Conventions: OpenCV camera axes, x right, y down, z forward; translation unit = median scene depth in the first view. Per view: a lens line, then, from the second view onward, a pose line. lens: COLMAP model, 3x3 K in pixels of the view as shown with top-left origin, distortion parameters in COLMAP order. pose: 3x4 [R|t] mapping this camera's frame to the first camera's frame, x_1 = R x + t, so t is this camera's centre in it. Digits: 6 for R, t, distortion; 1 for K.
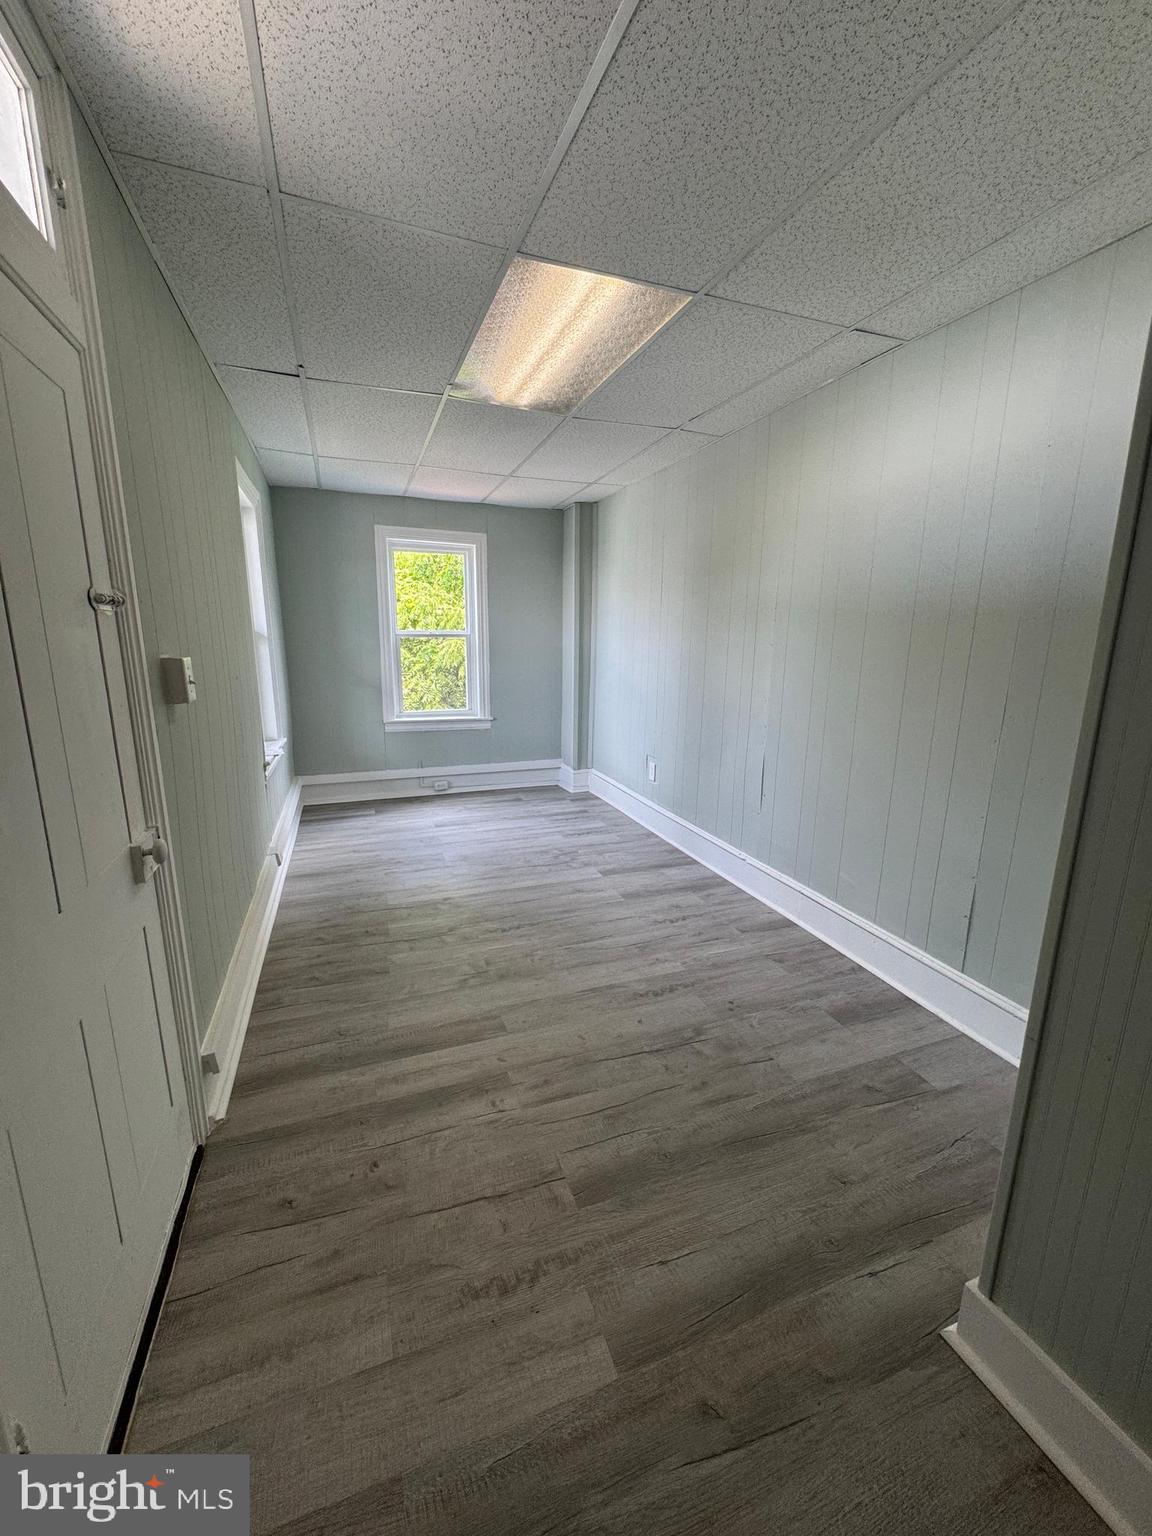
lens RADIAL K [[611.6, 0, 576.1], [0, 611.6, 768.4], [0, 0, 1]] dist [-0.007230, -0.000278]
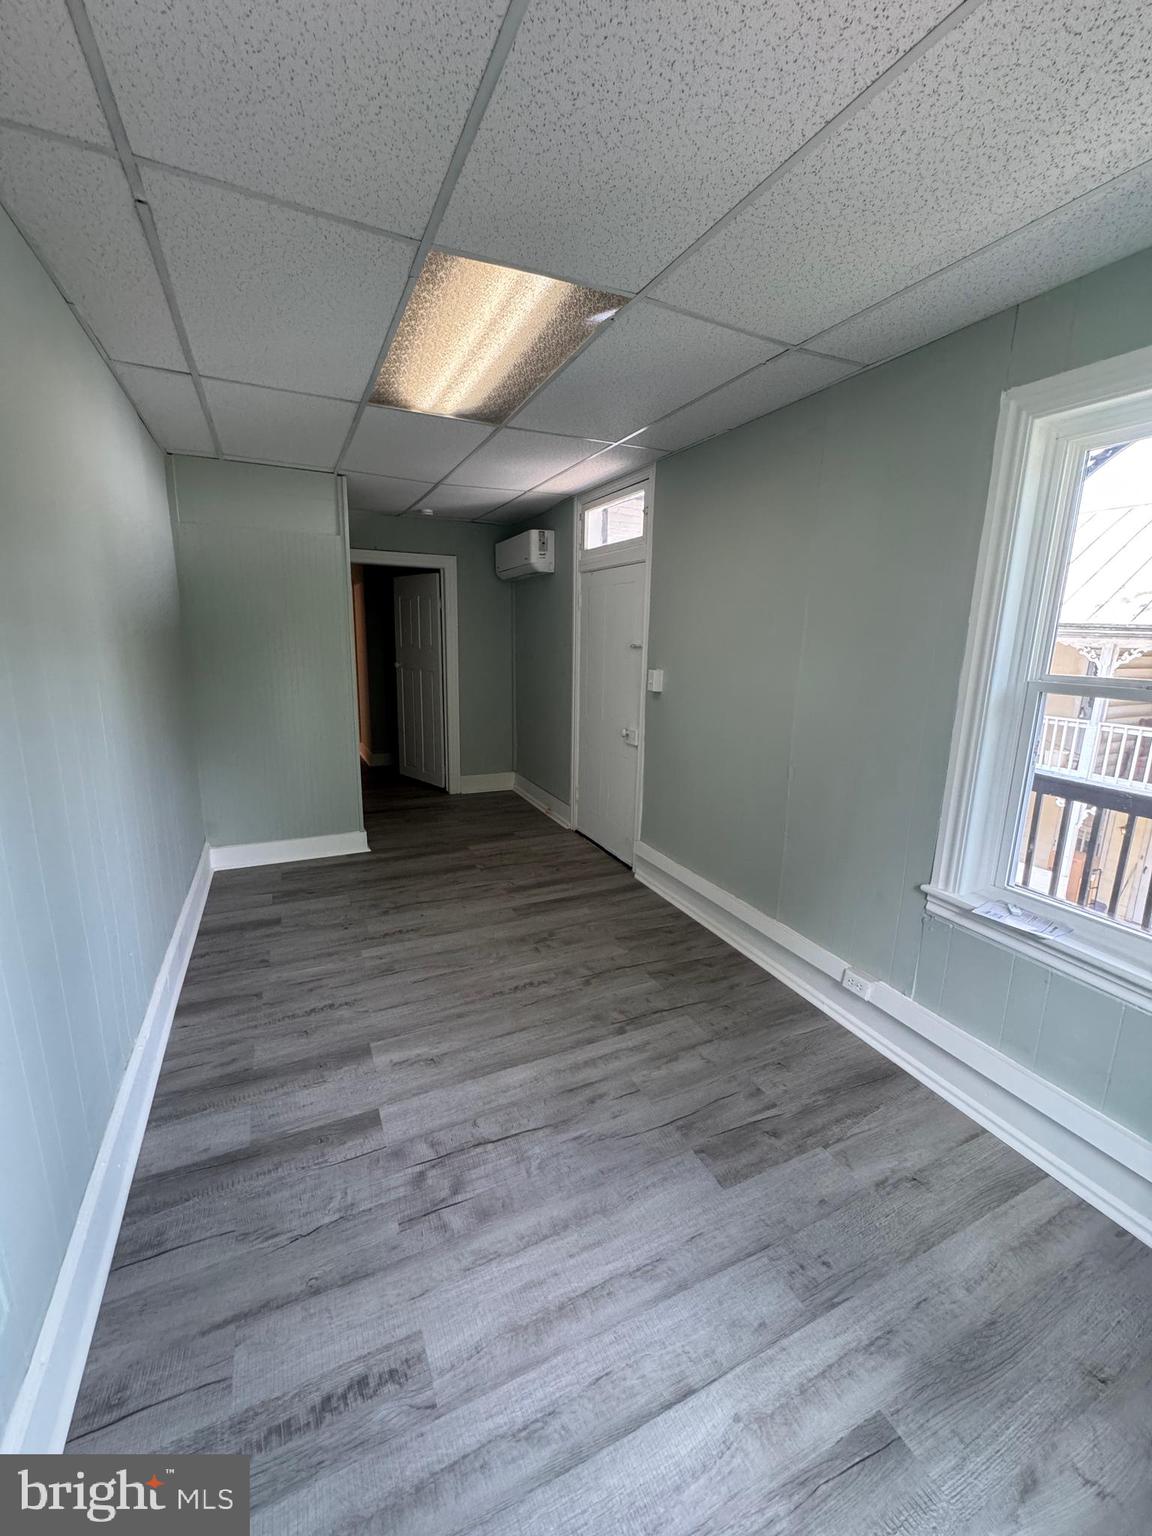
lens RADIAL K [[611.6, 0, 576.8], [0, 611.6, 762.7], [0, 0, 1]] dist [-0.007230, -0.000278]
pose [[-0.995728, -0.013265, -0.091373, -0.097658], [-0.049677, 0.911146, 0.409079, -0.416327], [0.077828, 0.411871, -0.907912, 1.692999]]
